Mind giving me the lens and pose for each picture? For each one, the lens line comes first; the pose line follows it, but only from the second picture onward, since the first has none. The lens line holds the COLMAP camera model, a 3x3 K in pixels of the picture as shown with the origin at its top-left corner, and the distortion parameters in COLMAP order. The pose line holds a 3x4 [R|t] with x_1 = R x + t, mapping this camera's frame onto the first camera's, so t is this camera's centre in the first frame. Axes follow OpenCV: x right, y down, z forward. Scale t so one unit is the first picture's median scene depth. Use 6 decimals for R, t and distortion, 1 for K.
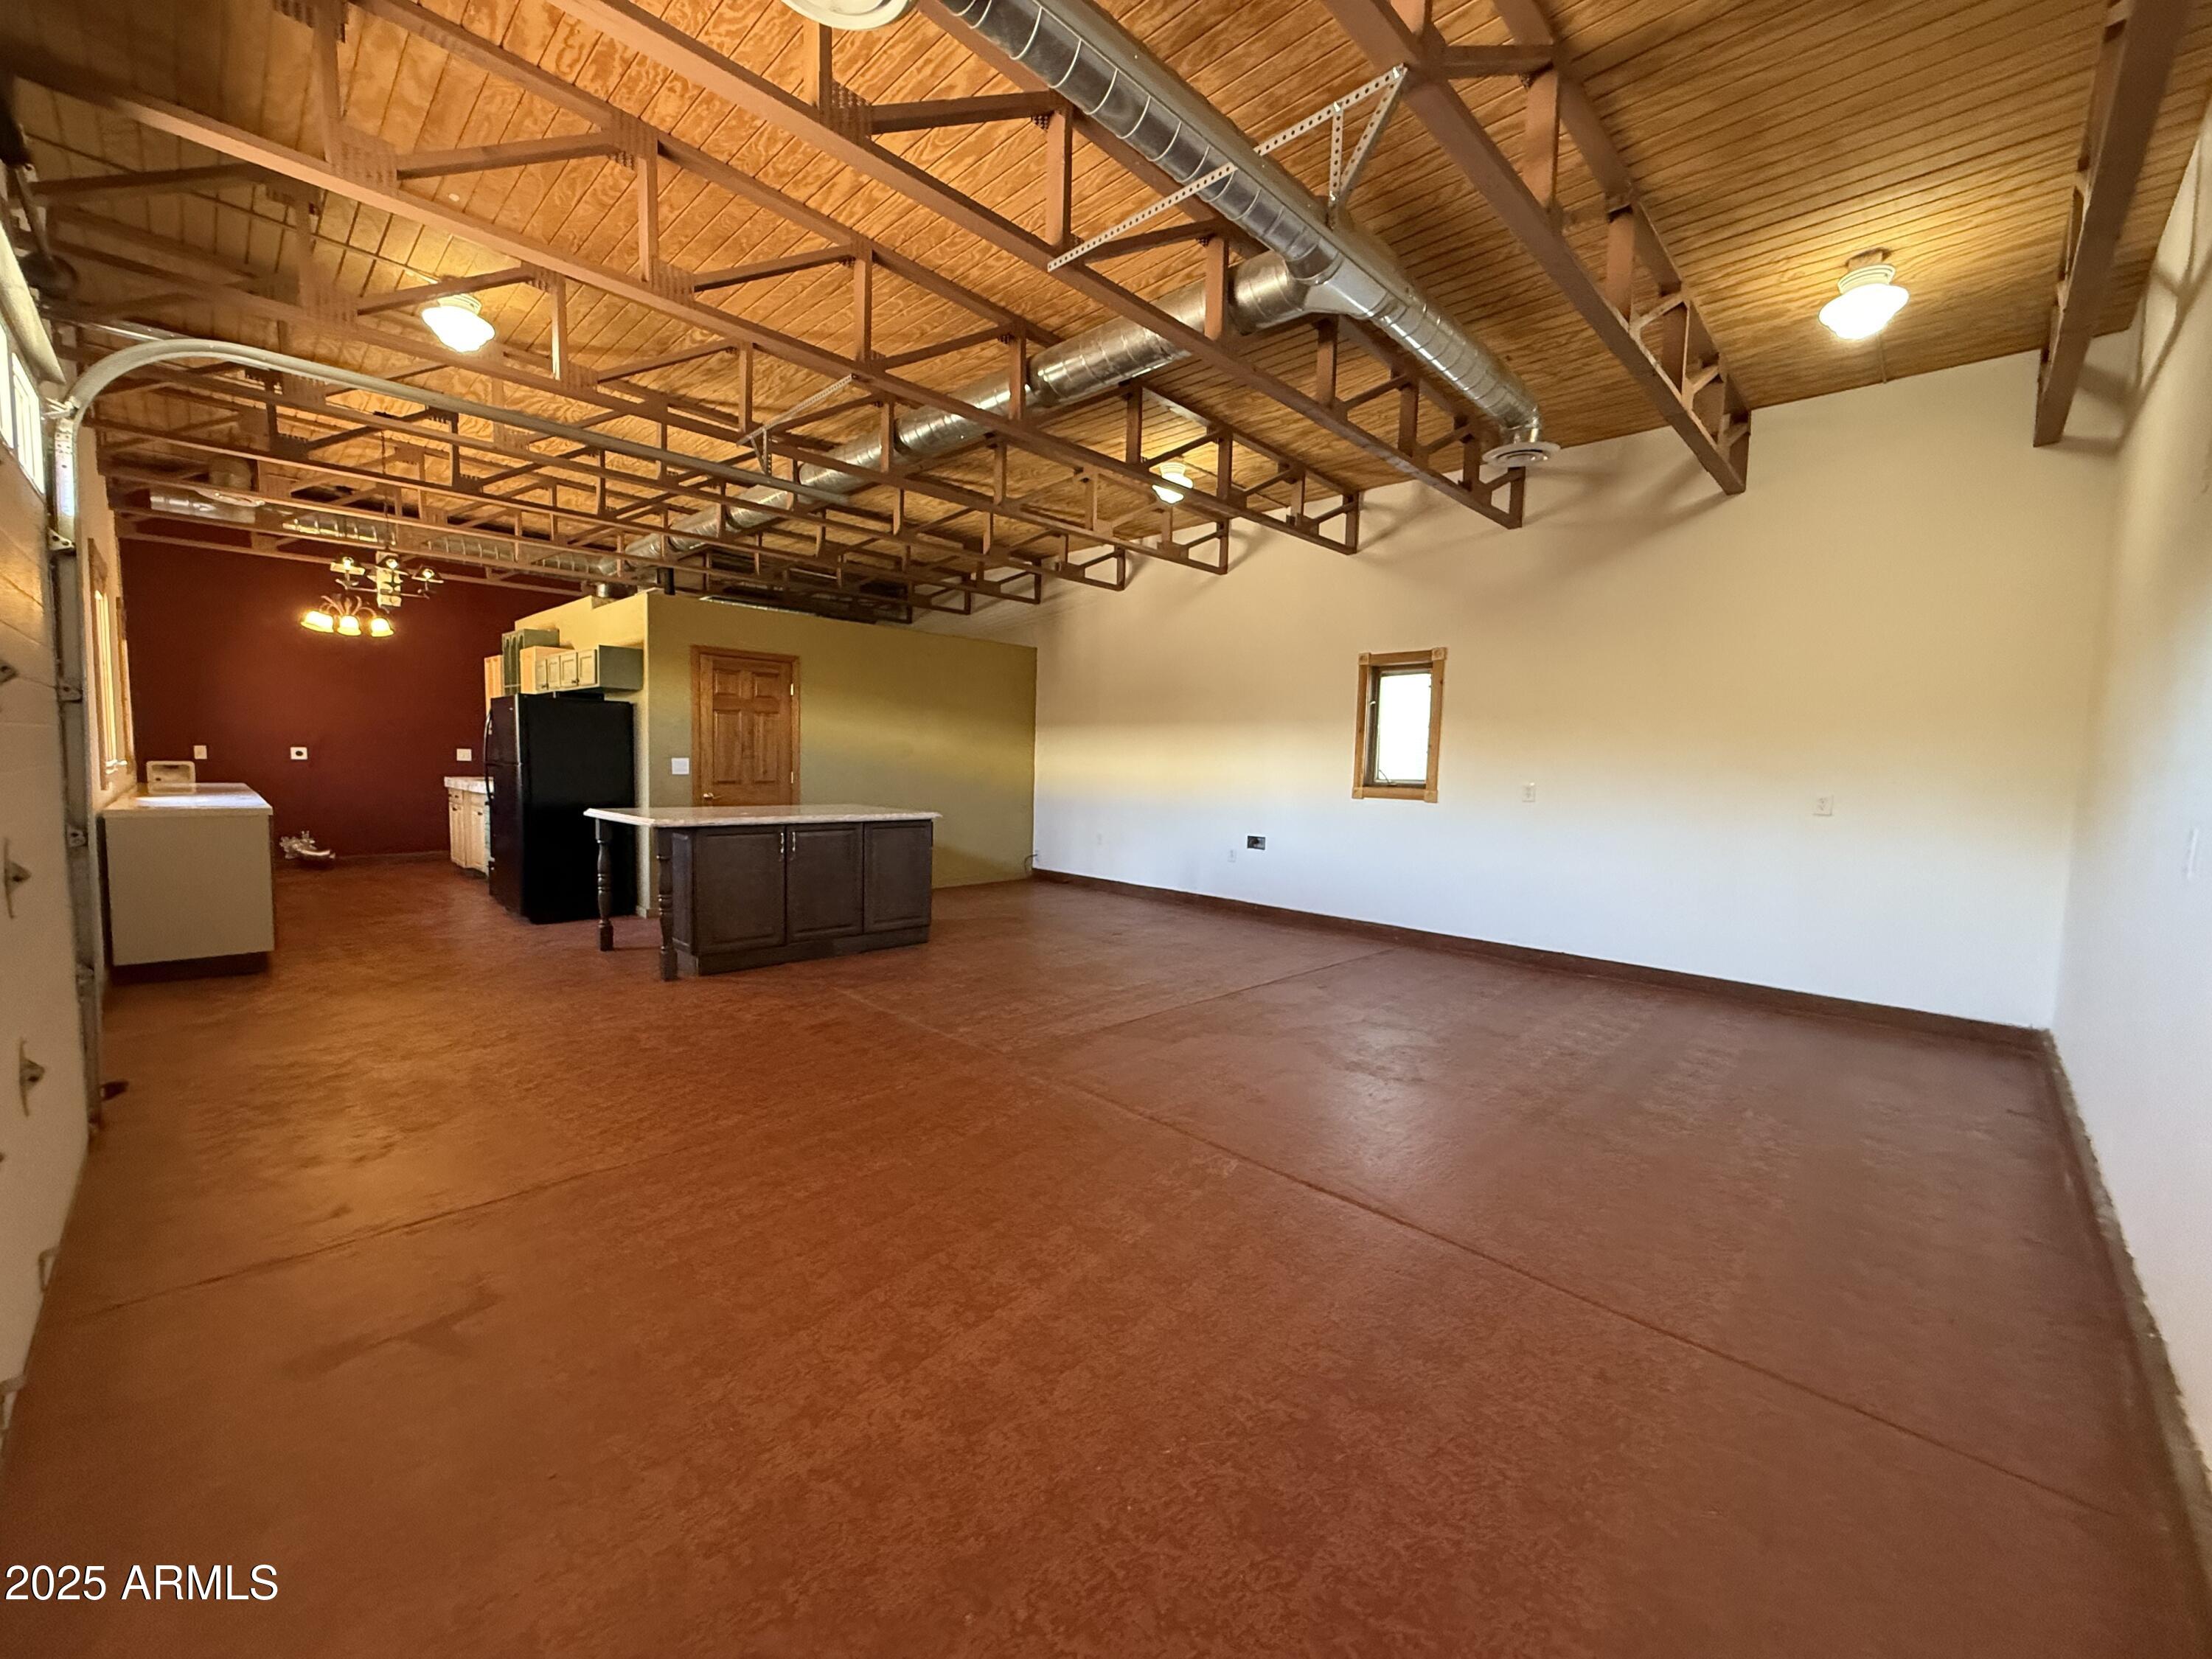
lens RADIAL K [[879.6, 0, 1114.4], [0, 879.6, 836.0], [0, 0, 1]] dist [-0.002438, -0.000142]
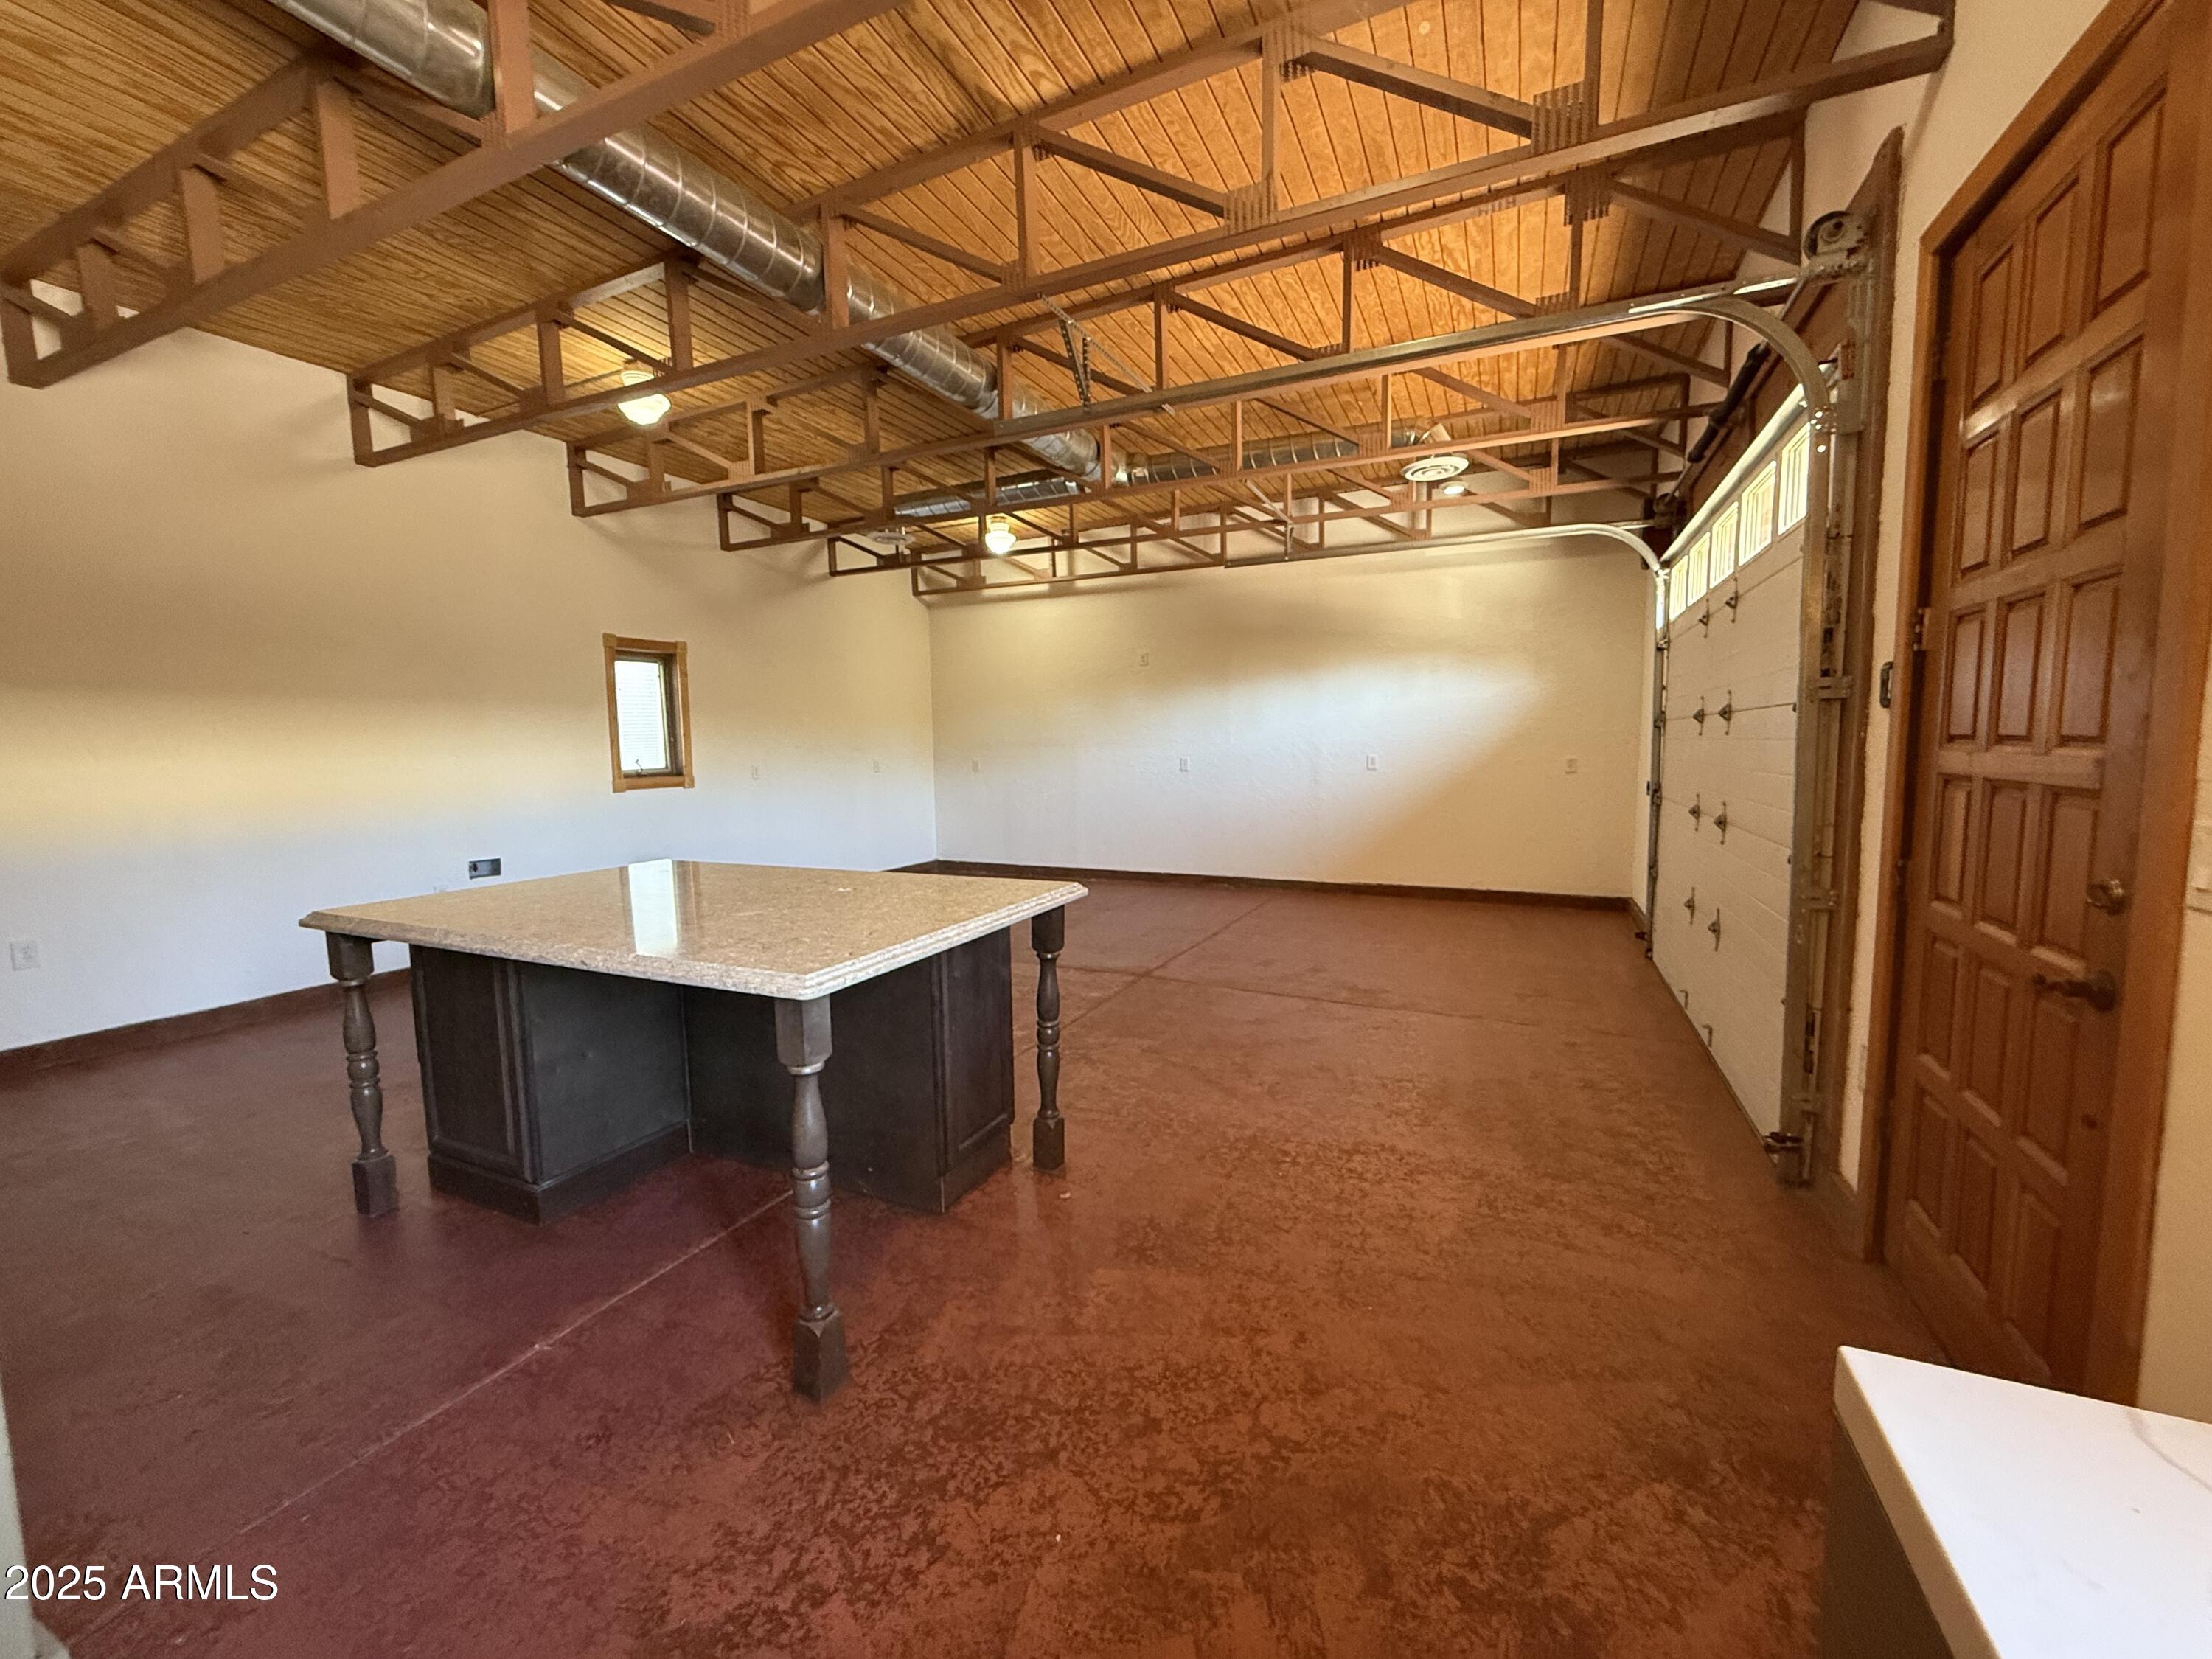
lens RADIAL K [[879.6, 0, 1101.1], [0, 879.6, 829.6], [0, 0, 1]] dist [-0.002438, -0.000142]
pose [[-0.321667, -0.107975, 0.940676, -1.089755], [0.084103, 0.986292, 0.141970, -0.133492], [-0.943110, 0.124781, -0.308176, 1.186000]]
